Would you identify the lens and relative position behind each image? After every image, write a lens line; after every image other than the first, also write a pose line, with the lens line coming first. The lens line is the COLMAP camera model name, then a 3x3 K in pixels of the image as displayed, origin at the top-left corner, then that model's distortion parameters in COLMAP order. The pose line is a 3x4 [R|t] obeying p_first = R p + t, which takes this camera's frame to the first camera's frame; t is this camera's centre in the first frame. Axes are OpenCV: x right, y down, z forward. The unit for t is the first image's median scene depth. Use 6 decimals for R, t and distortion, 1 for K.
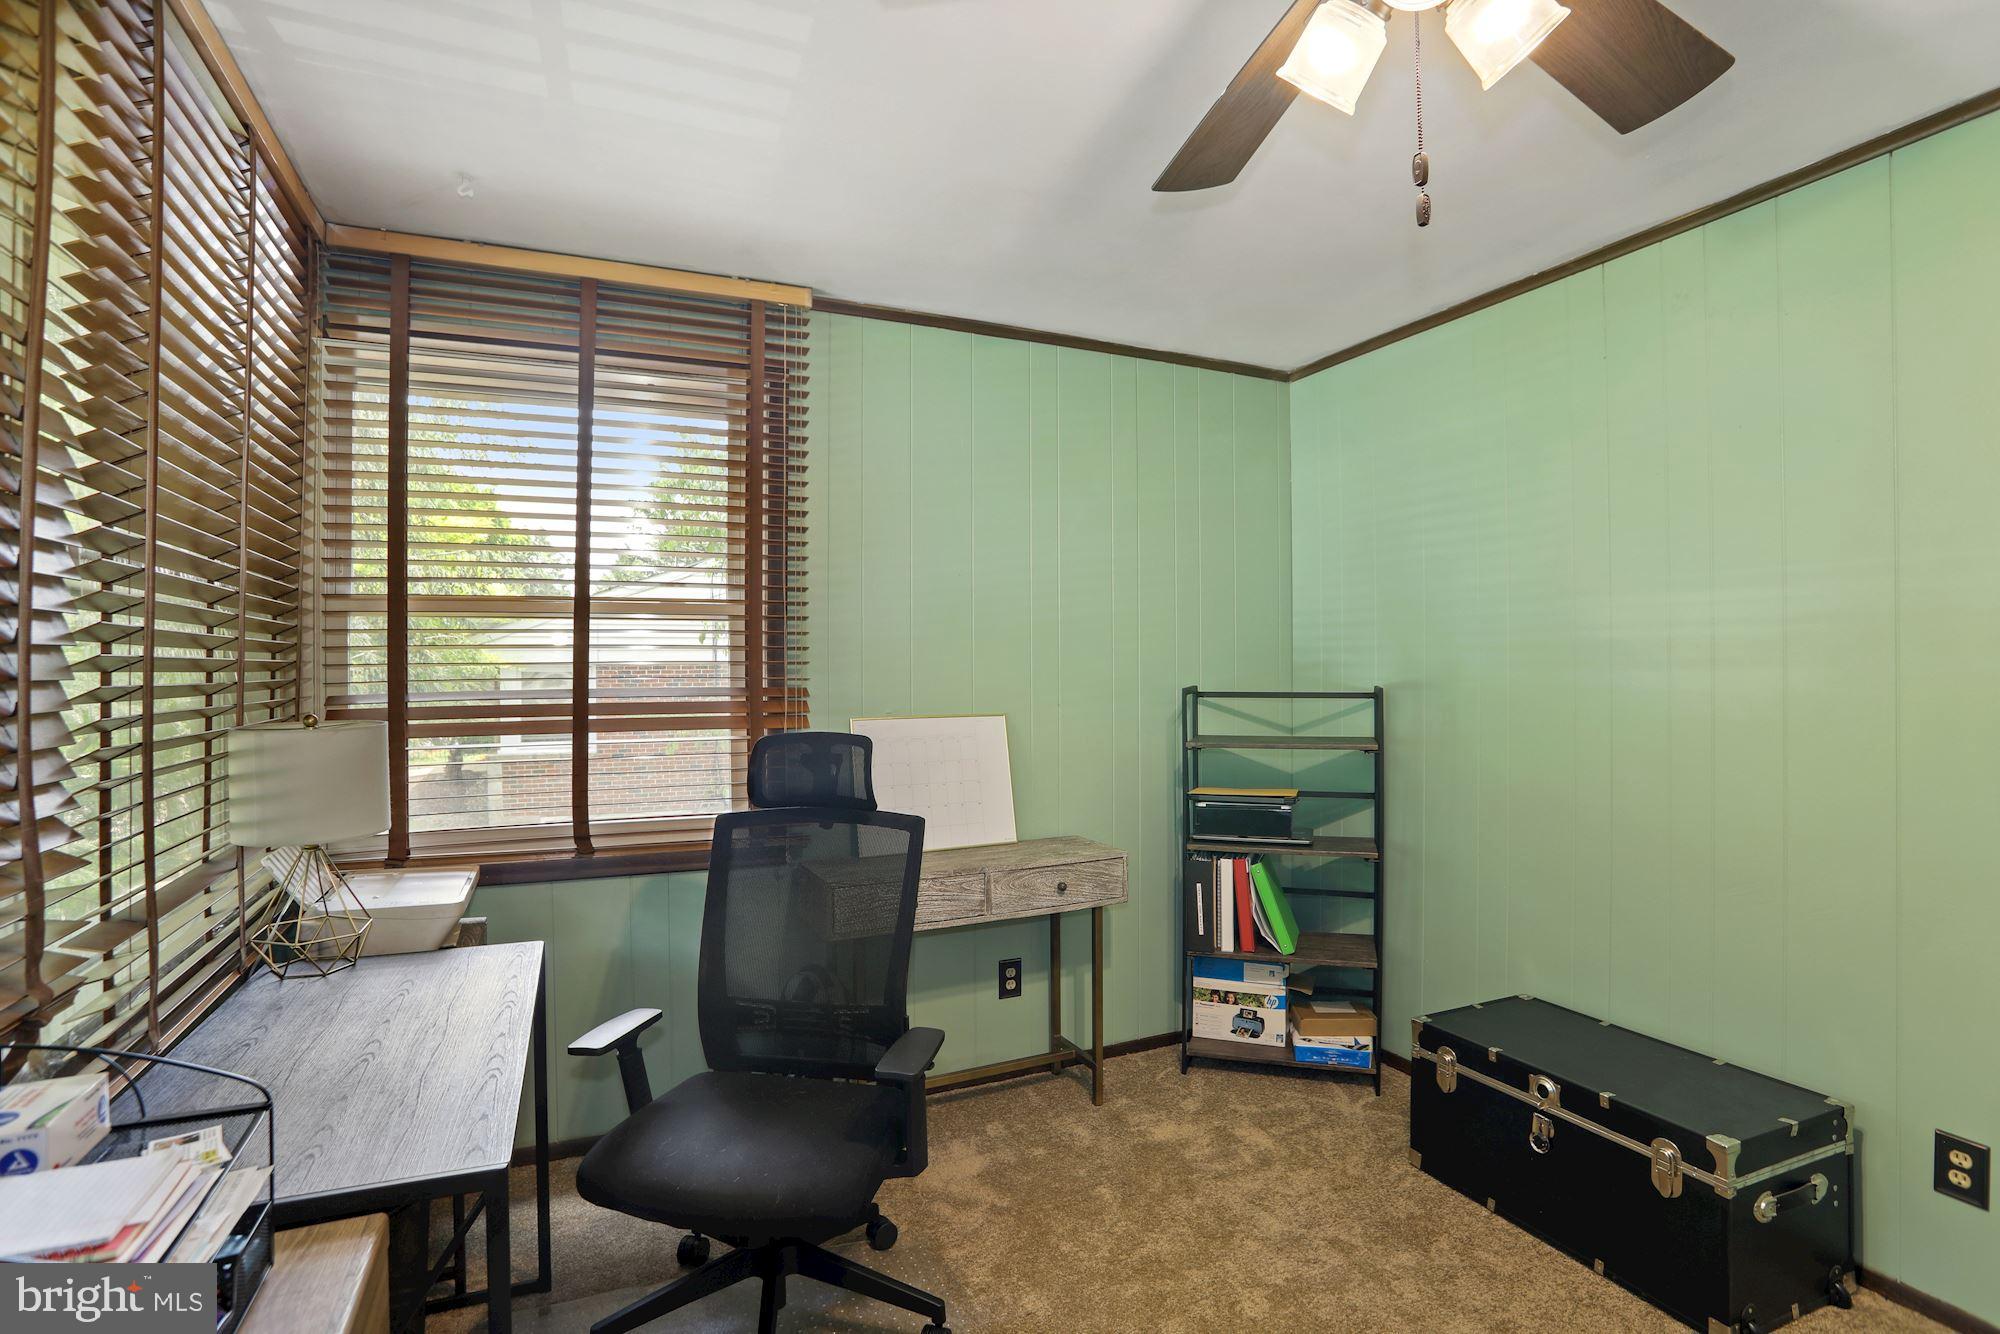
lens RADIAL K [[975.3, 0, 1000.0], [0, 975.3, 667.0], [0, 0, 1]] dist [-0.072677, 0.040430]
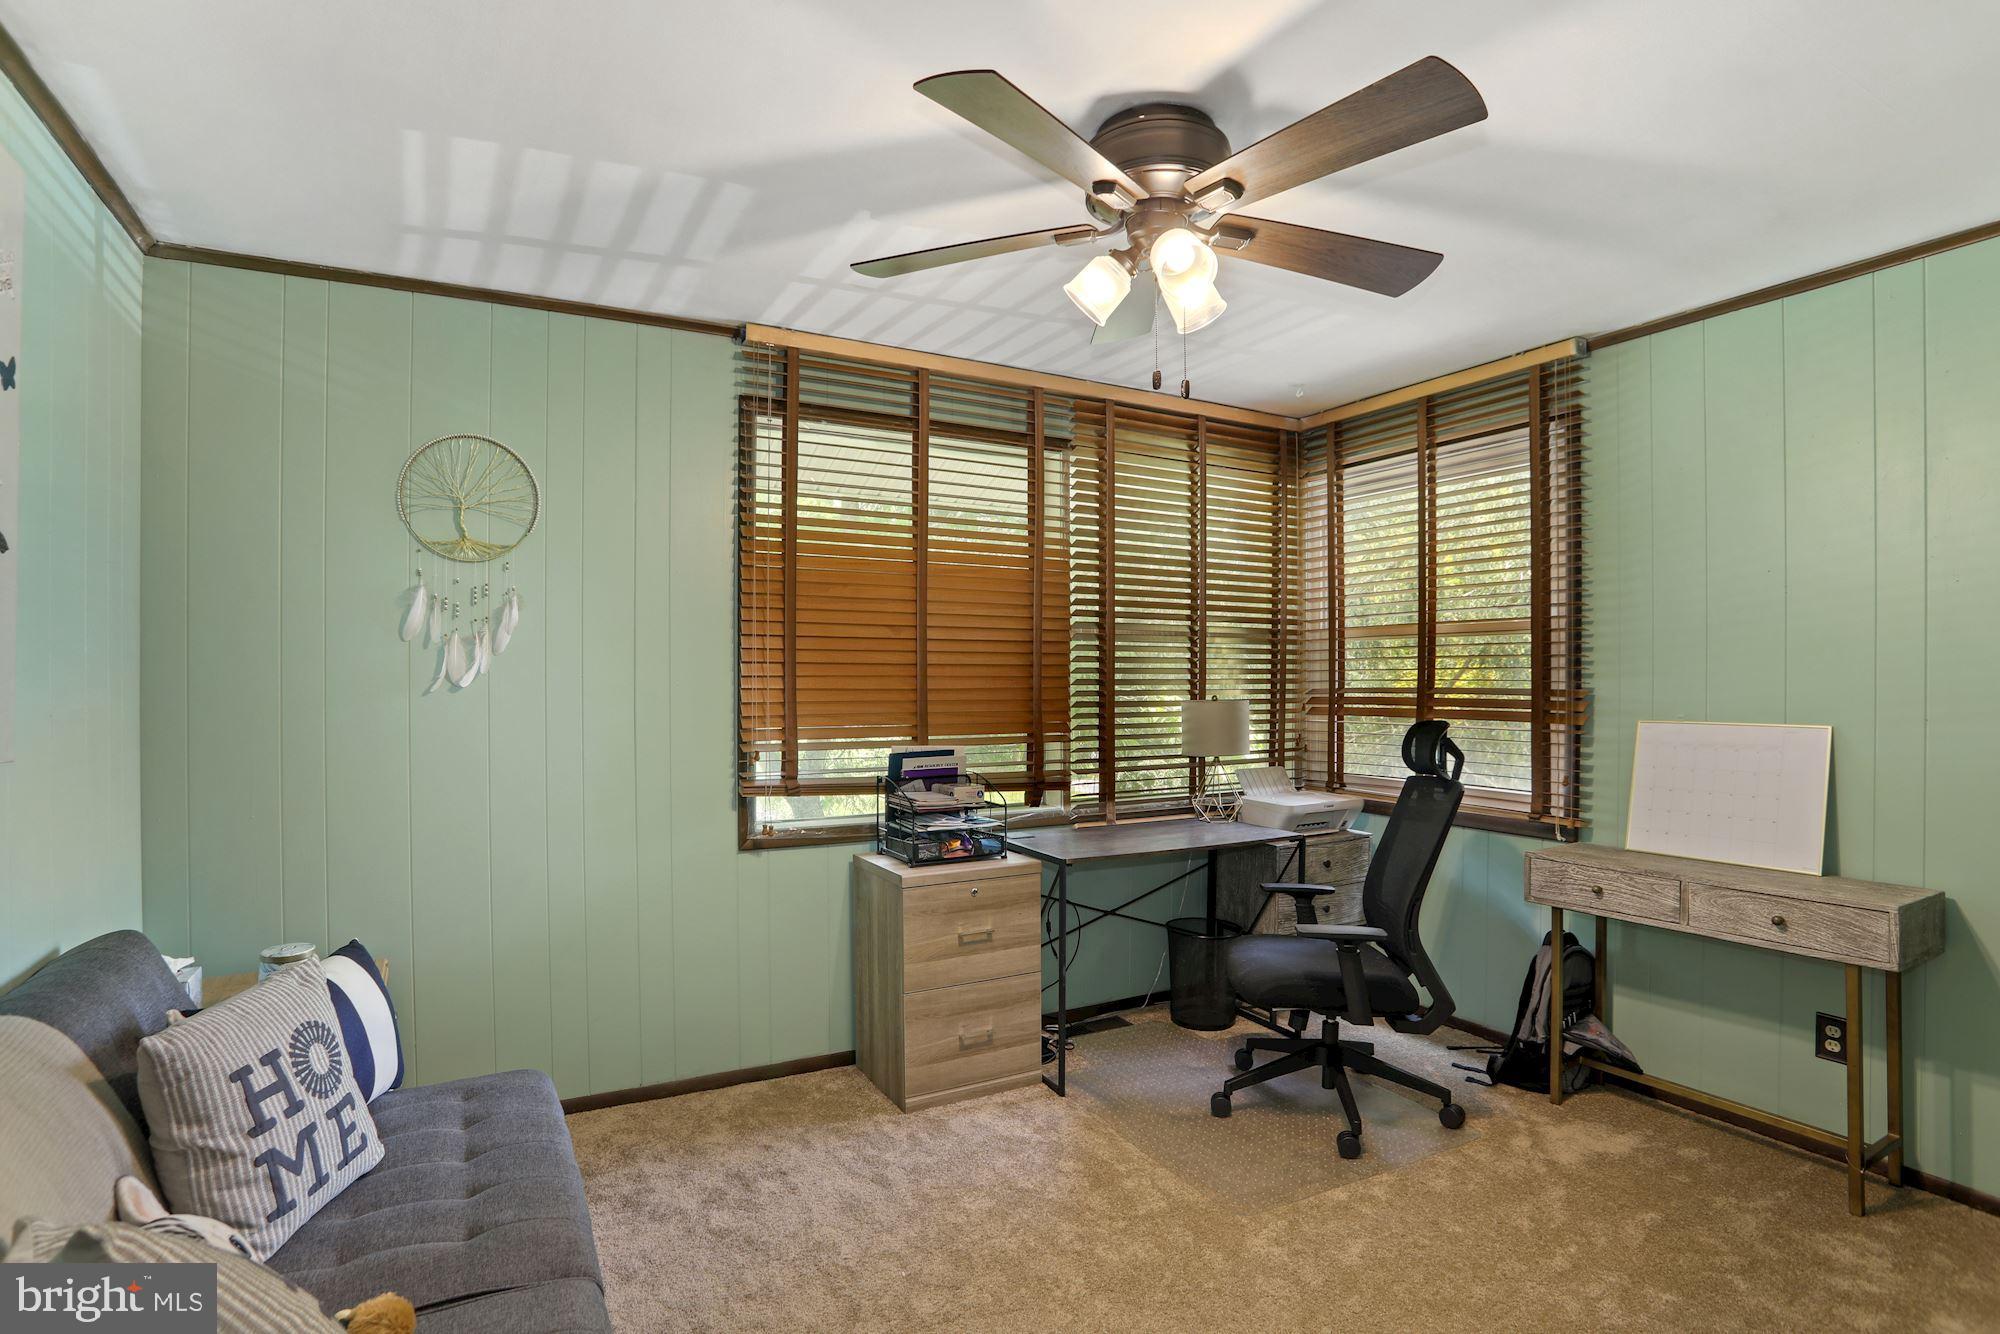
lens RADIAL K [[975.3, 0, 1000.0], [0, 975.3, 667.0], [0, 0, 1]] dist [-0.072677, 0.040430]
pose [[0.114444, -0.005946, -0.993412, 0.836845], [0.000079, 0.999982, -0.005976, 0.000975], [0.993430, 0.000605, 0.114443, 0.200509]]
